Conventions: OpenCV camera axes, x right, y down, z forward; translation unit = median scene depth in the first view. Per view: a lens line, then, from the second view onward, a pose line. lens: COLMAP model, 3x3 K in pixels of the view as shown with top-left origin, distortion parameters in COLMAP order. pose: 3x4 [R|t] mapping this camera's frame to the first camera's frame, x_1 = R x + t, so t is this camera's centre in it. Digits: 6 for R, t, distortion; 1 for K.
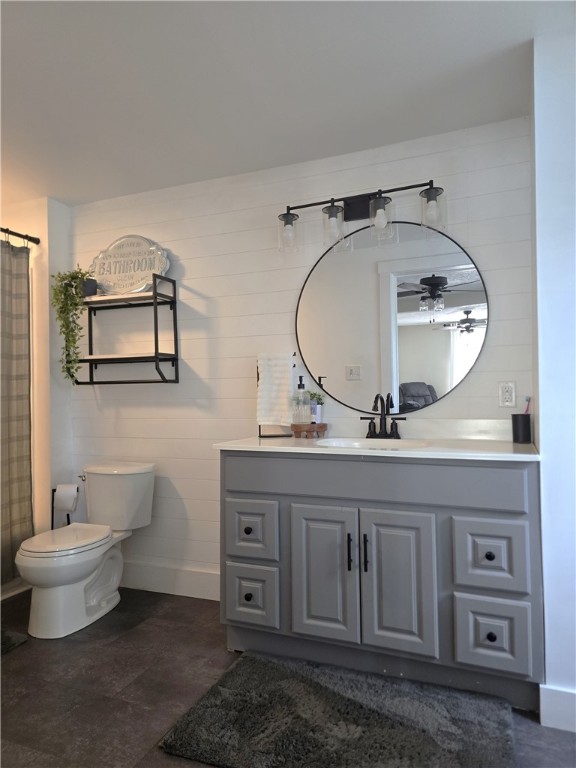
lens RADIAL K [[509.2, 0, 288.0], [0, 509.2, 384.0], [0, 0, 1]] dist [0.065102, -0.064718]
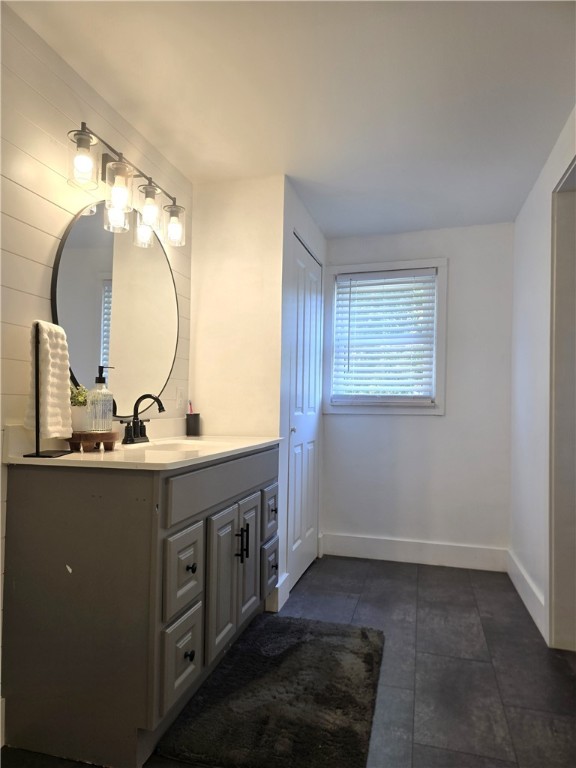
lens RADIAL K [[509.2, 0, 288.0], [0, 509.2, 384.0], [0, 0, 1]] dist [0.065102, -0.064718]
pose [[-0.133691, 0.047121, 0.989902, -0.771923], [-0.025165, 0.998385, -0.050924, 0.042118], [-0.990703, -0.031719, -0.132289, 0.865982]]
